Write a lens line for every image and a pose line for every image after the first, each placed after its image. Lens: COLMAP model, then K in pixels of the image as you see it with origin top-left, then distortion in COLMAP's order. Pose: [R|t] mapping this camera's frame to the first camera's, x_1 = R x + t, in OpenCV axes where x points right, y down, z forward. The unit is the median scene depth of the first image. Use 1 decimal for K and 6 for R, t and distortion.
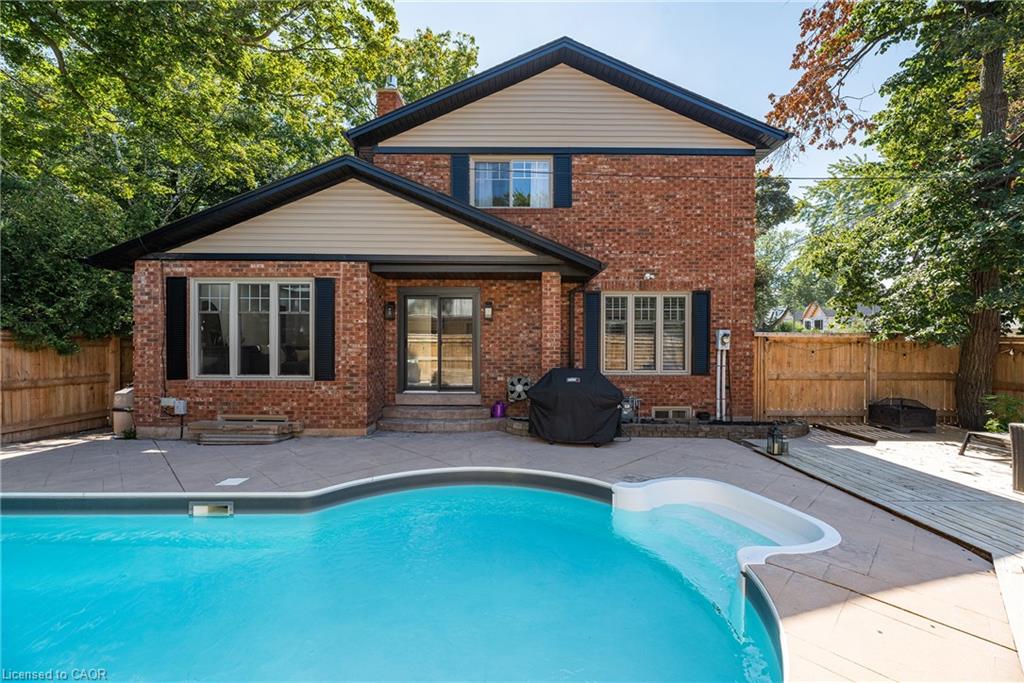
lens RADIAL K [[416.2, 0, 512.9], [0, 416.2, 341.7], [0, 0, 1]] dist [-0.003990, -0.000113]
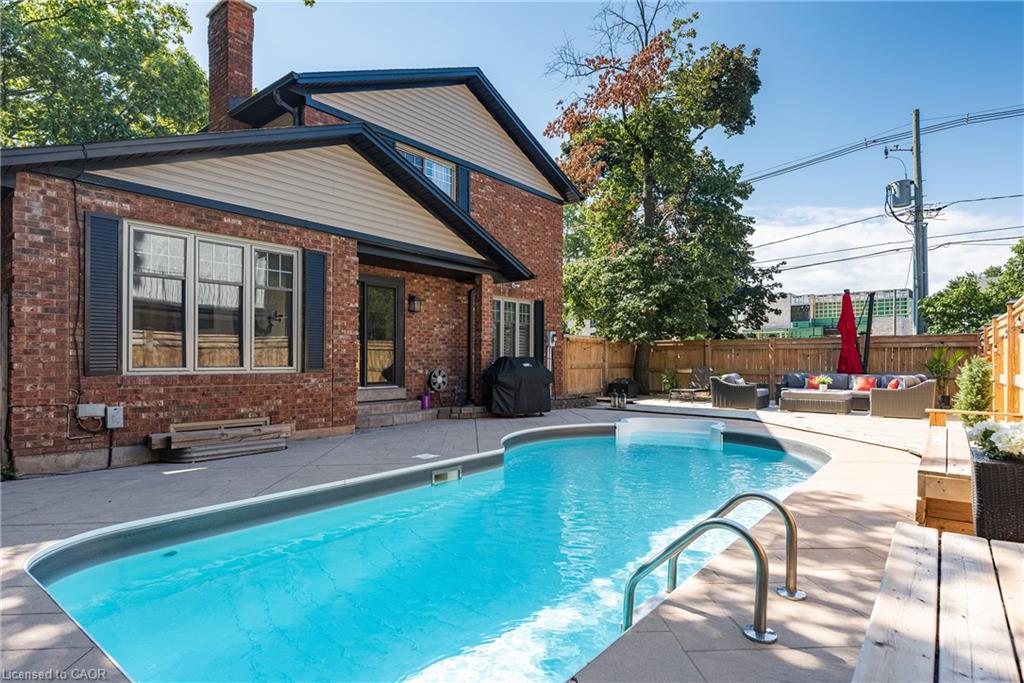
lens RADIAL K [[517.1, 0, 511.9], [0, 517.1, 348.8], [0, 0, 1]] dist [-0.002988, -0.000551]
pose [[0.660433, 0.012308, 0.750784, -0.976229], [-0.004171, 0.999910, -0.012723, 0.057783], [-0.750874, 0.005271, 0.660425, 0.004946]]
